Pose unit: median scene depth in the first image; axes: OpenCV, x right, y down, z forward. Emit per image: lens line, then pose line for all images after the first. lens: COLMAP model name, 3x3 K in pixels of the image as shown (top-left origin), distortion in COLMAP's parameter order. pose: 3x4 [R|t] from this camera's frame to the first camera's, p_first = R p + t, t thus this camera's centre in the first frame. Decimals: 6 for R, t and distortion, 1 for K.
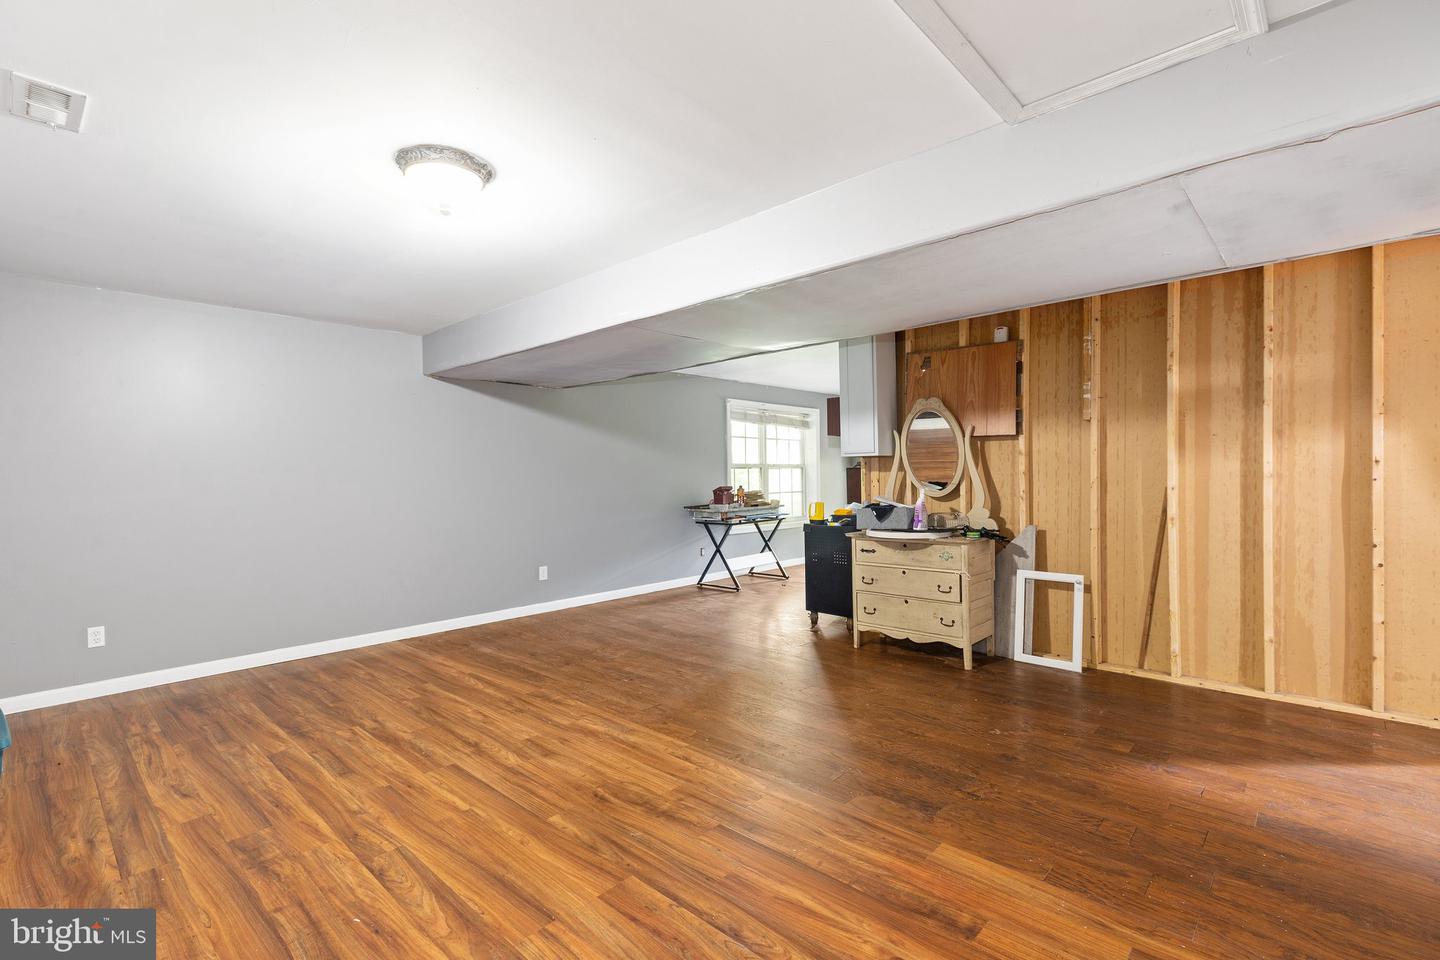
lens RADIAL K [[658.0, 0, 716.9], [0, 658.0, 480.2], [0, 0, 1]] dist [0.004068, 0.000465]
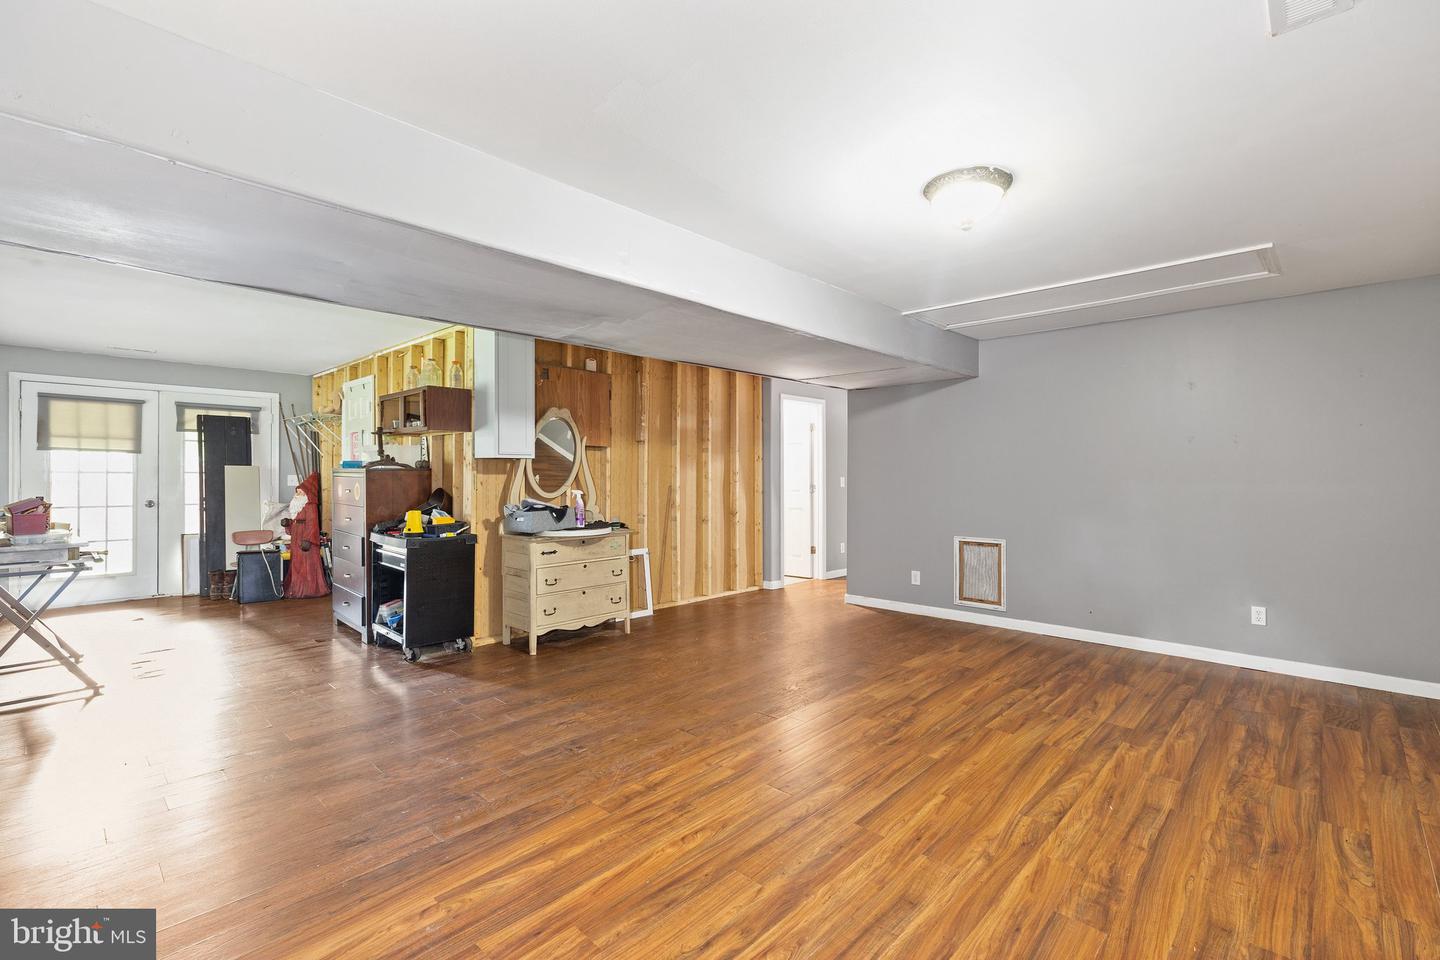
lens RADIAL K [[658.0, 0, 716.9], [0, 658.0, 480.2], [0, 0, 1]] dist [0.004068, 0.000465]
pose [[-0.003705, 0.004735, 0.999982, -1.168318], [0.007461, 0.999961, -0.004708, 0.004057], [-0.999965, 0.007444, -0.003740, 1.117851]]
